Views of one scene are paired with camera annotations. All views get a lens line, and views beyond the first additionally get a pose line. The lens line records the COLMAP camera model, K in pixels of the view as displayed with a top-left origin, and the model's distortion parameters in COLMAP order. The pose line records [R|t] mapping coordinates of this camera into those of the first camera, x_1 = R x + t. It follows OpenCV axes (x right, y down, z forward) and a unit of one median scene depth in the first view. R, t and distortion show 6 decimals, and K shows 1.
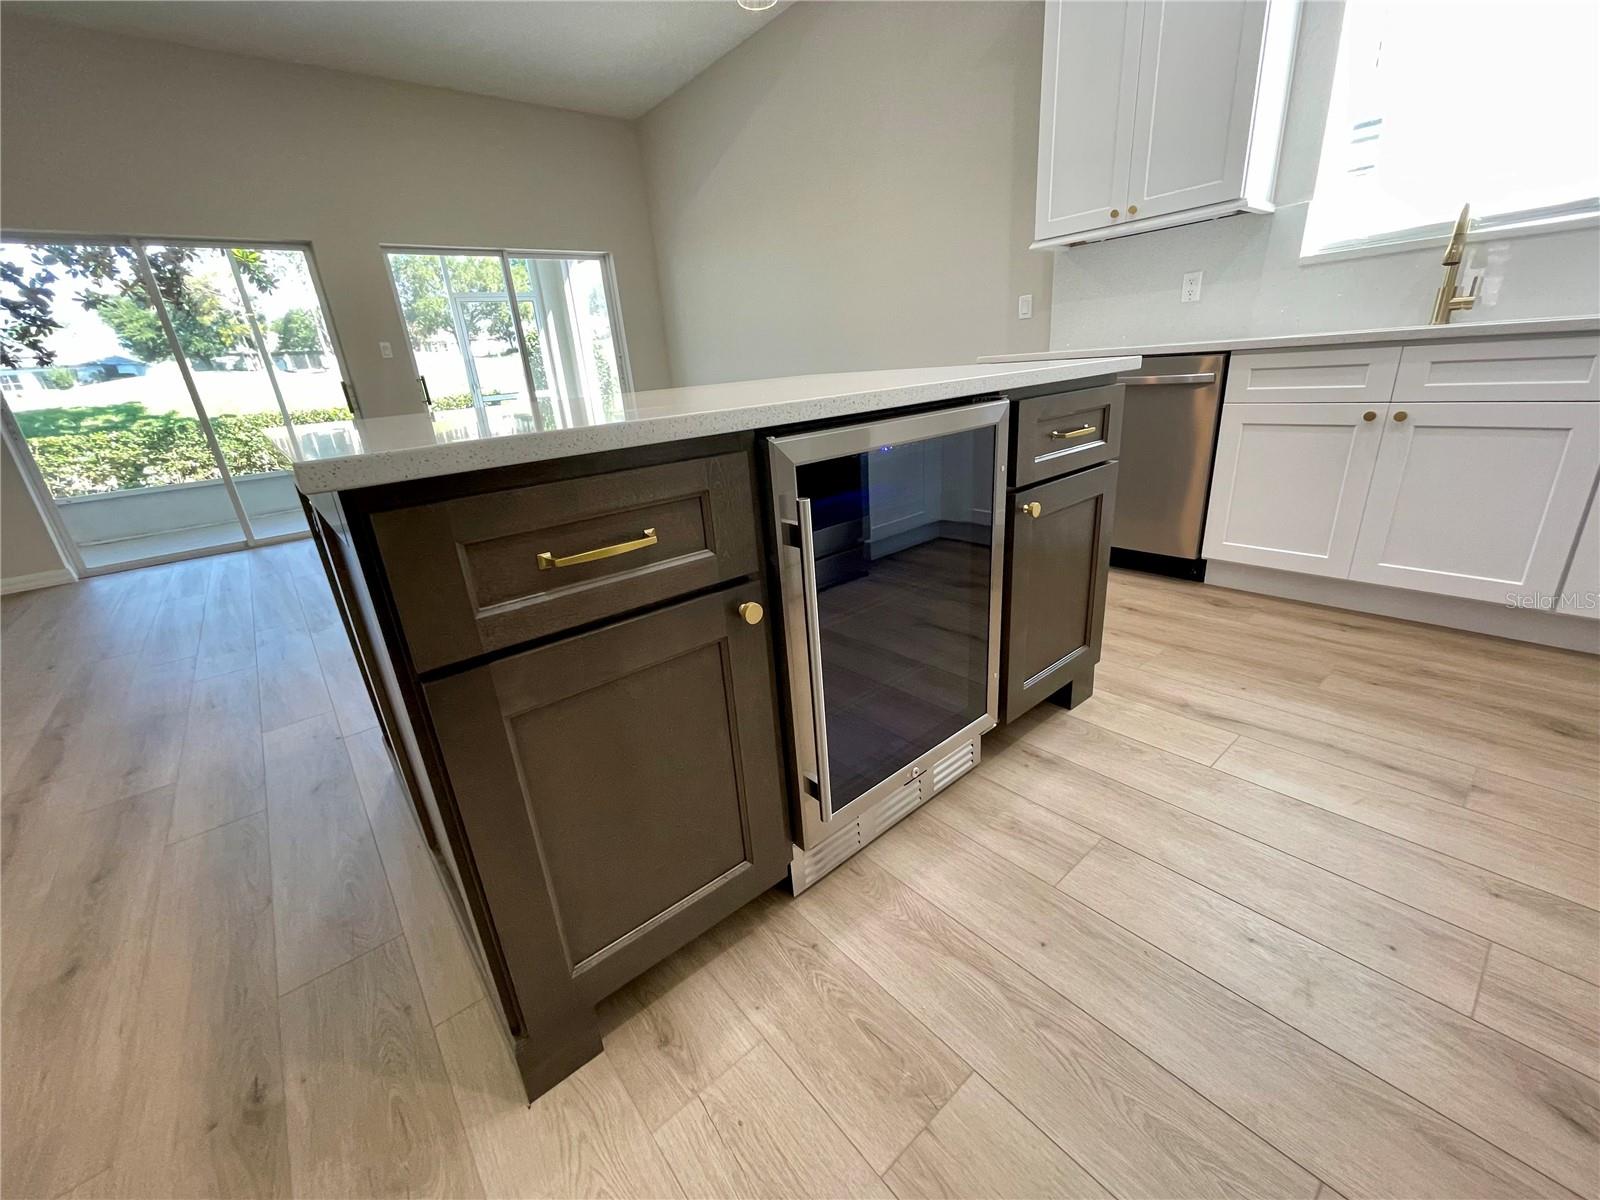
lens RADIAL K [[644.4, 0, 794.0], [0, 644.4, 597.9], [0, 0, 1]] dist [0.000018, -0.000605]
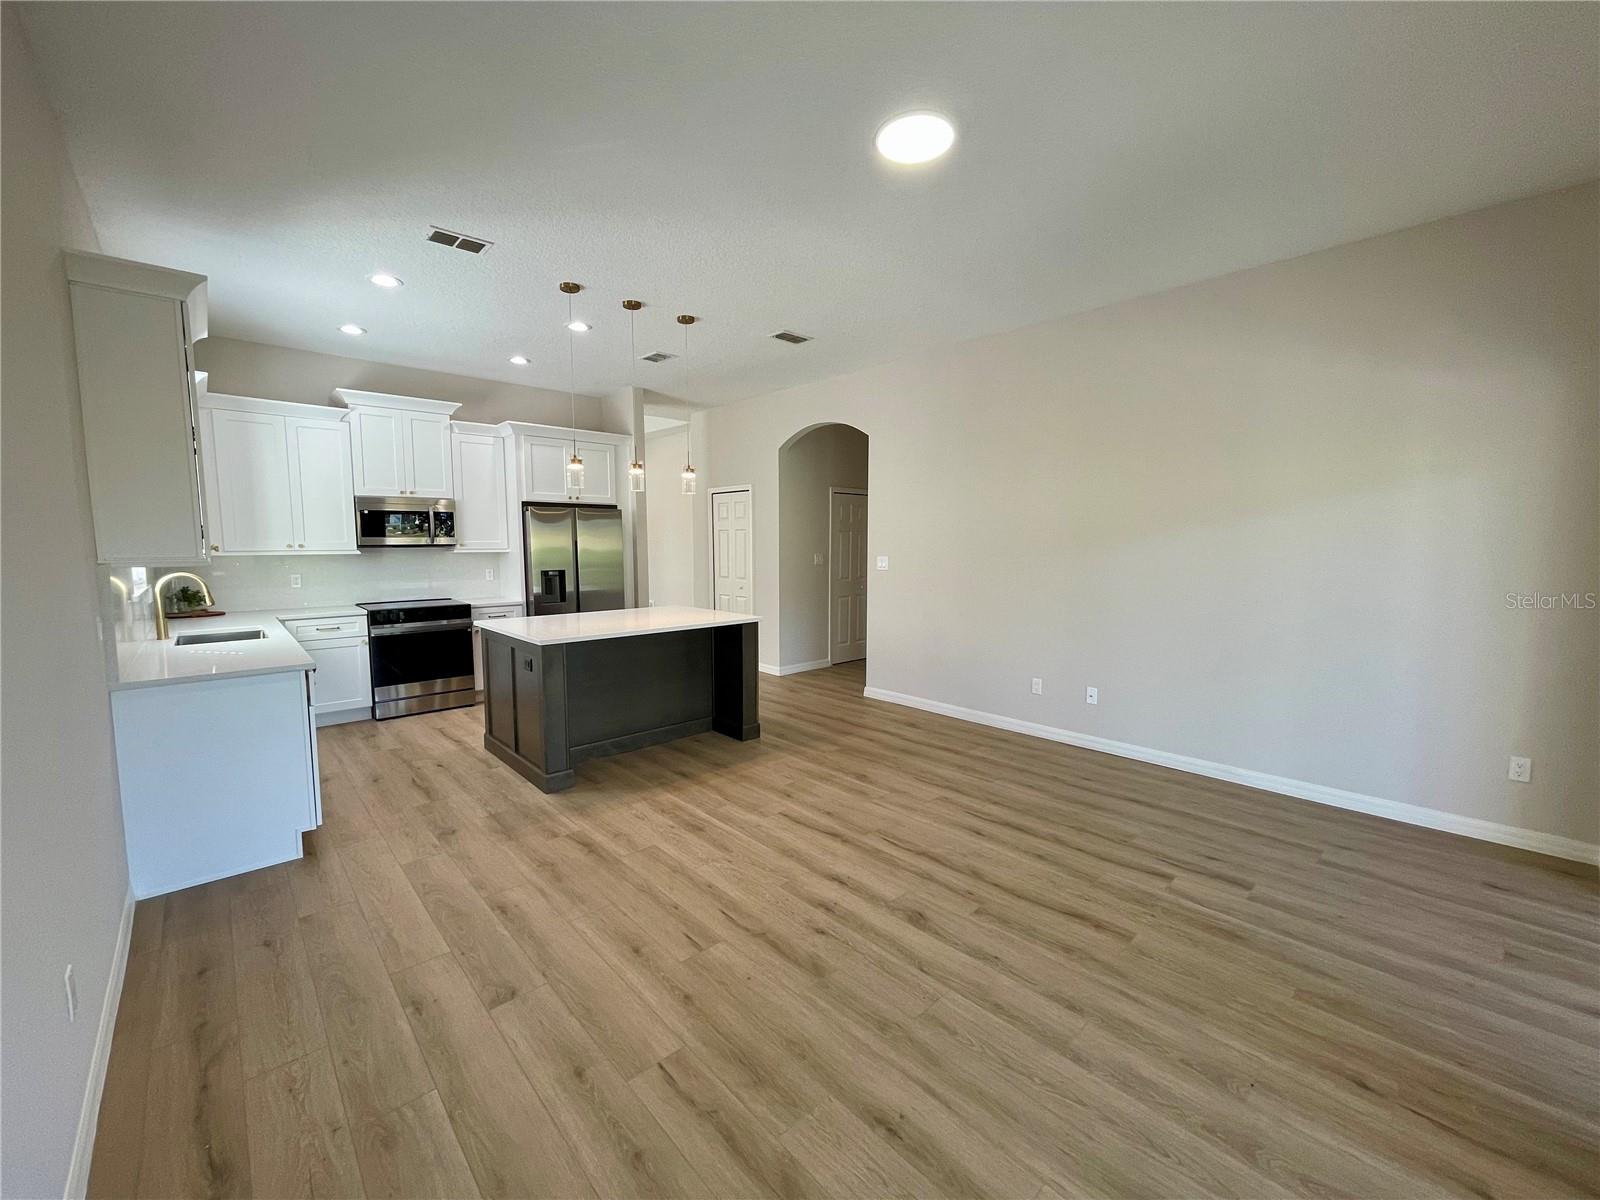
lens RADIAL K [[644.4, 0, 794.0], [0, 644.4, 597.8], [0, 0, 1]] dist [0.000018, -0.000605]
pose [[-0.995894, 0.080976, -0.040475, -0.908560], [0.056039, 0.902571, 0.426878, -1.849059], [0.071098, 0.422857, -0.903403, 4.181094]]
